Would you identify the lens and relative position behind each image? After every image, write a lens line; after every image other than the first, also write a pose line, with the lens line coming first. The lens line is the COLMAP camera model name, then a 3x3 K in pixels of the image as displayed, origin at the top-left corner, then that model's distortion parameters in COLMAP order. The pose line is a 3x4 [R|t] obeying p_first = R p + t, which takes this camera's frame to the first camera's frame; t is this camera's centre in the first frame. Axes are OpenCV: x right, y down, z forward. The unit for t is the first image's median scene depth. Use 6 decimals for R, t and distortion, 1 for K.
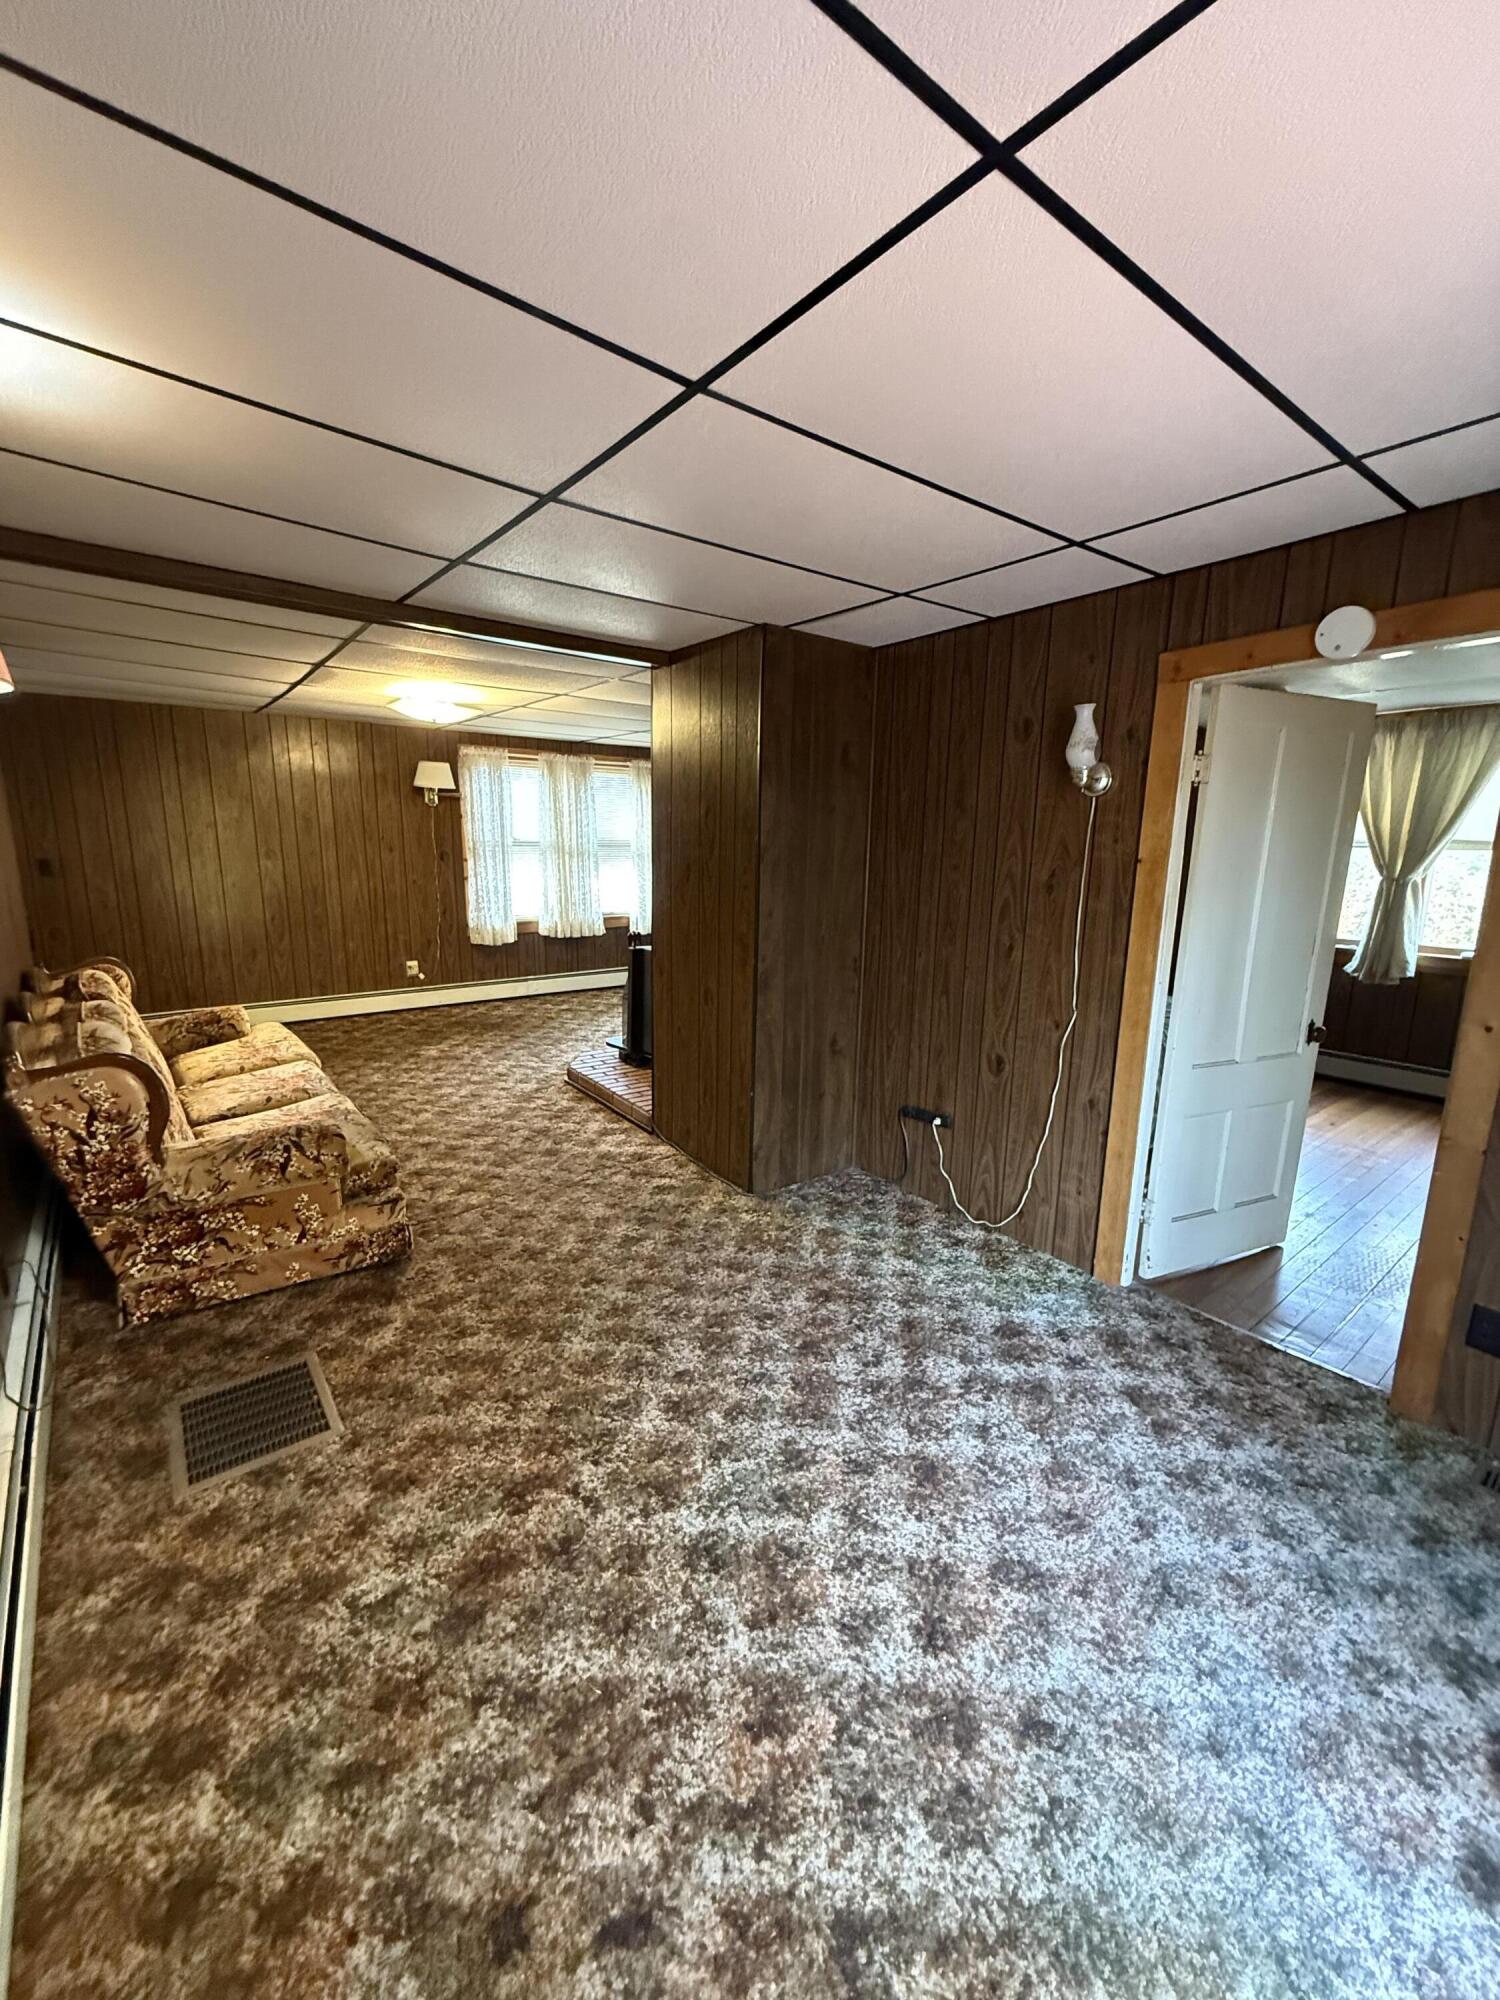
lens RADIAL K [[796.1, 0, 750.0], [0, 796.1, 1000.0], [0, 0, 1]] dist [-0.020674, 0.000268]
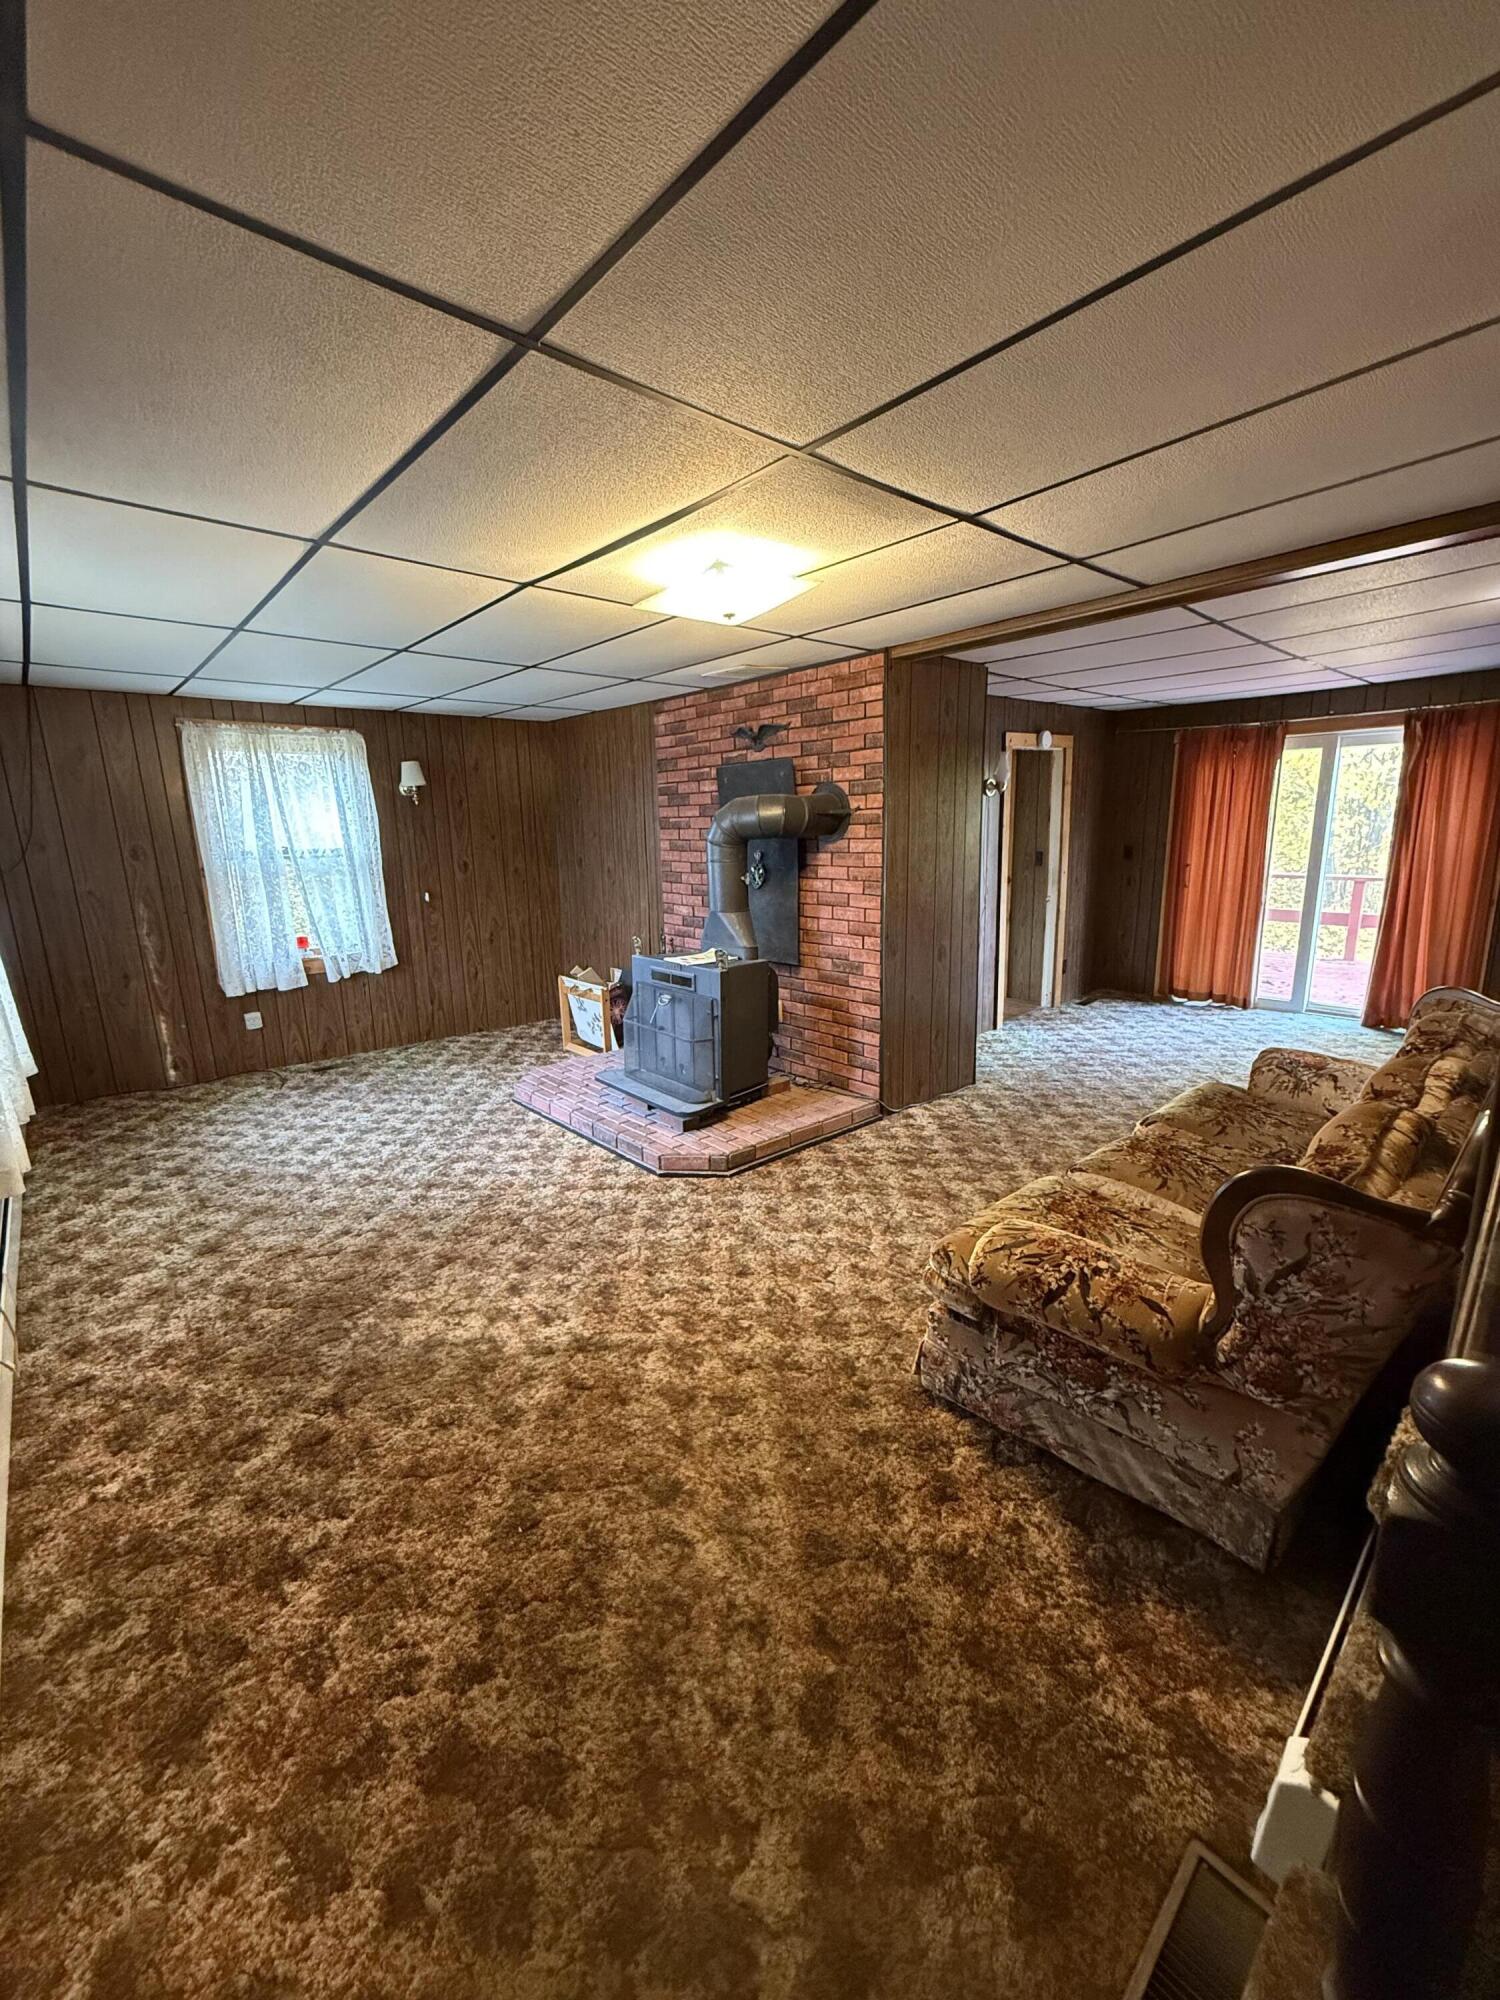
lens RADIAL K [[796.1, 0, 750.0], [0, 796.1, 1000.0], [0, 0, 1]] dist [-0.020674, 0.000268]
pose [[-0.062454, -0.232383, 0.970617, -1.064269], [0.228249, 0.943416, 0.240558, -0.255681], [-0.971598, 0.236566, -0.005879, 1.139829]]
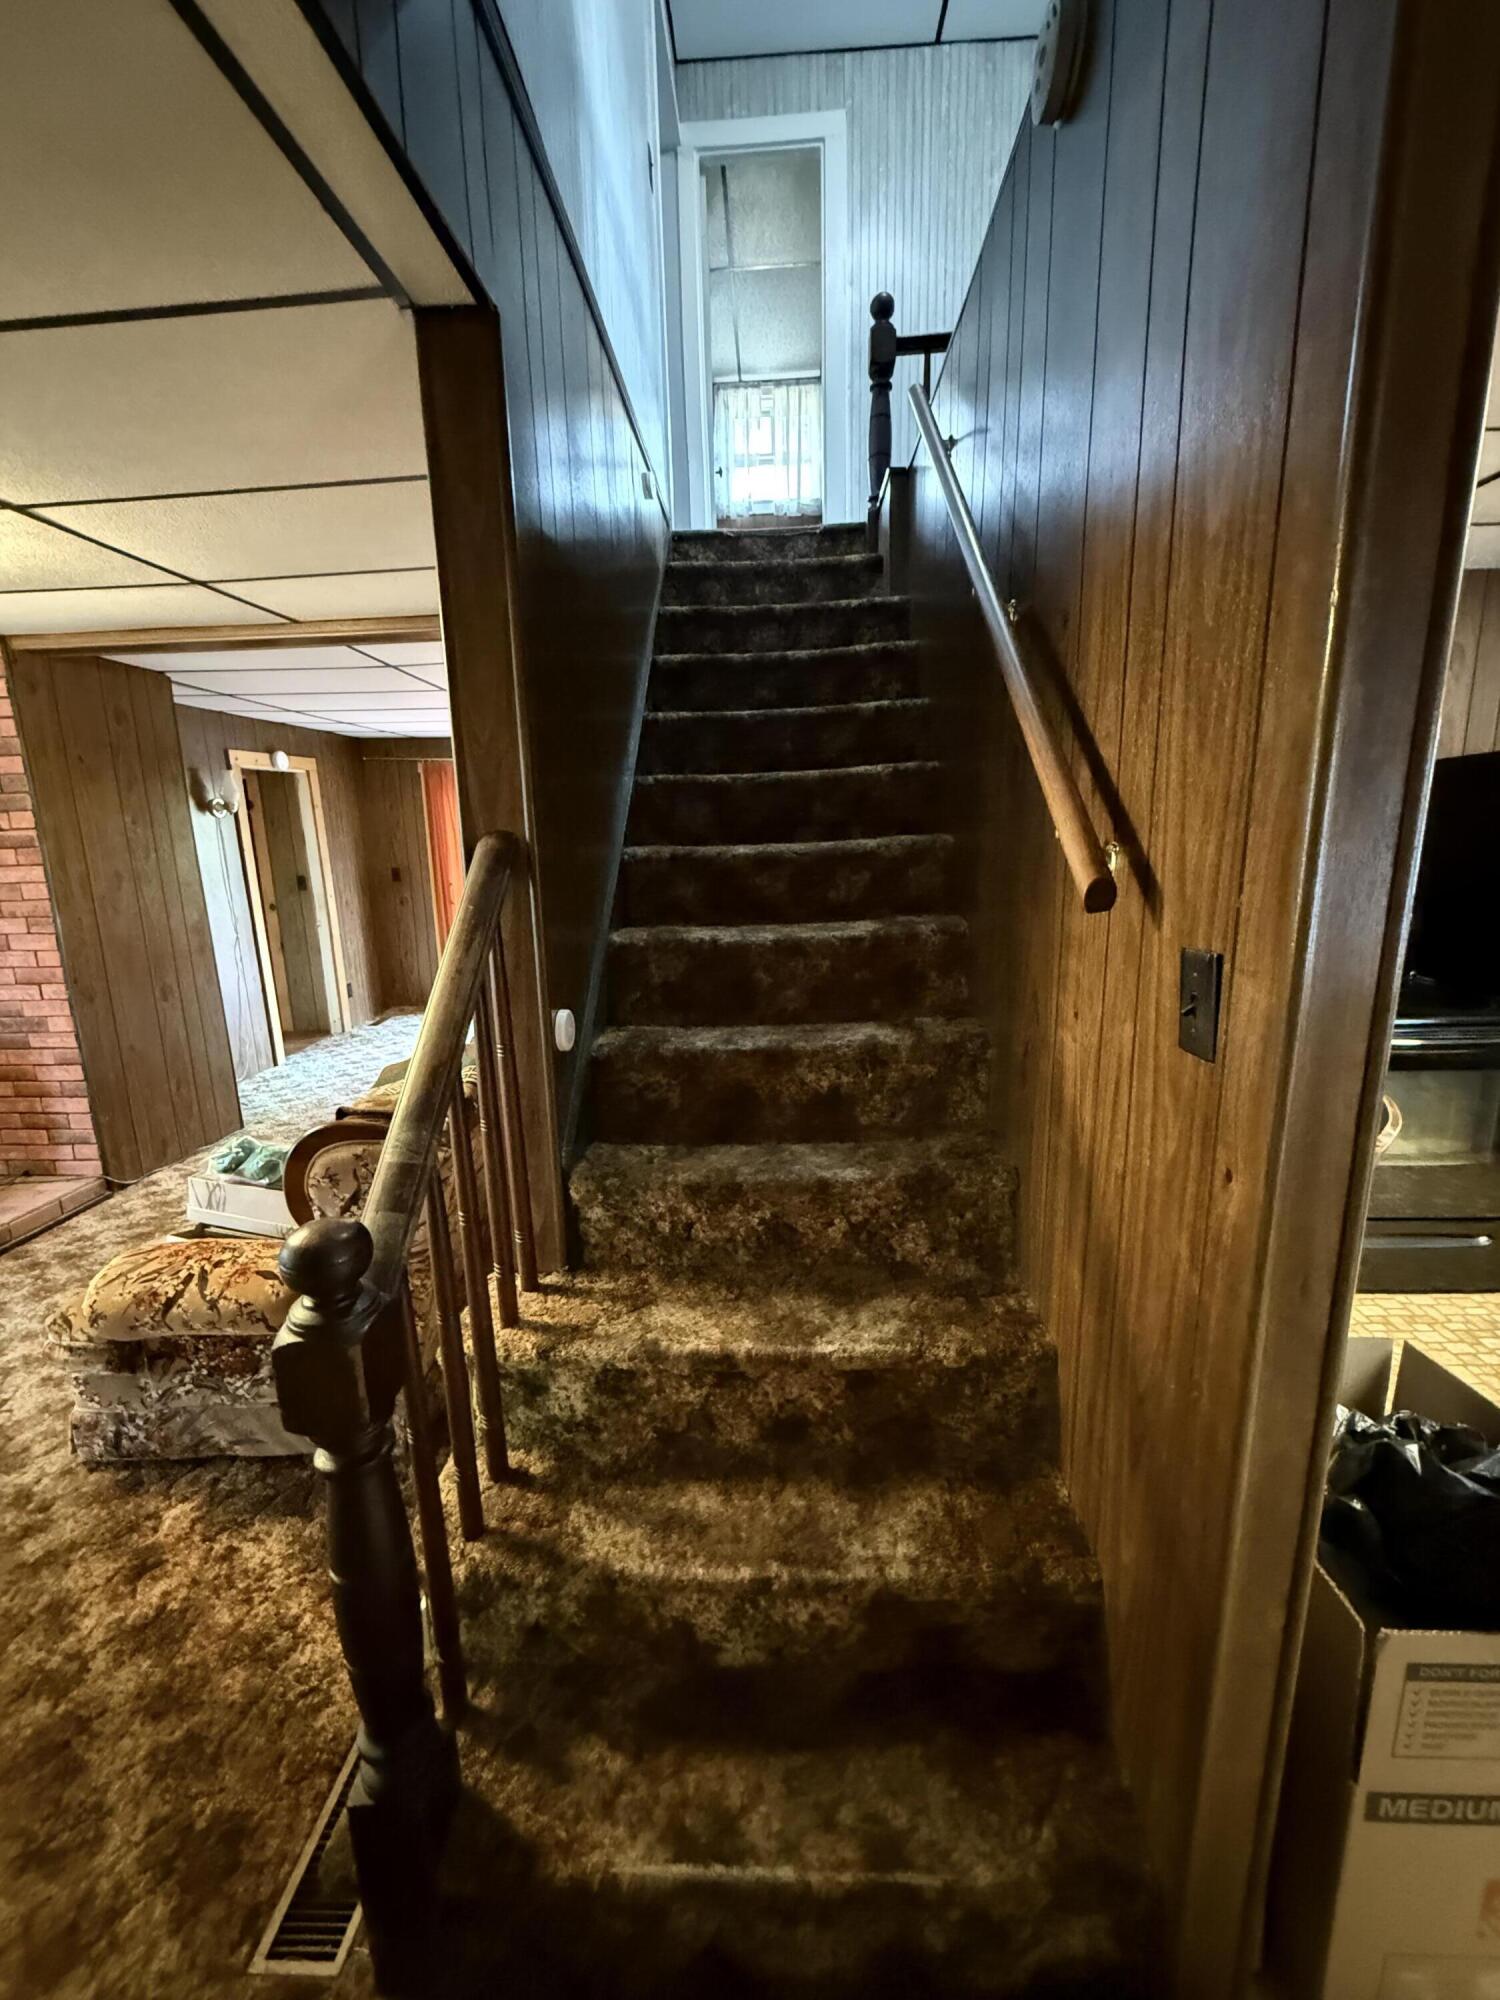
lens RADIAL K [[796.9, 0, 755.0], [0, 796.9, 993.4], [0, 0, 1]] dist [0.003500, 0.000140]
pose [[-0.761110, -0.133392, 0.634758, -1.165094], [0.137406, 0.923255, 0.358776, -0.243383], [-0.633902, 0.360288, -0.684369, 1.076348]]
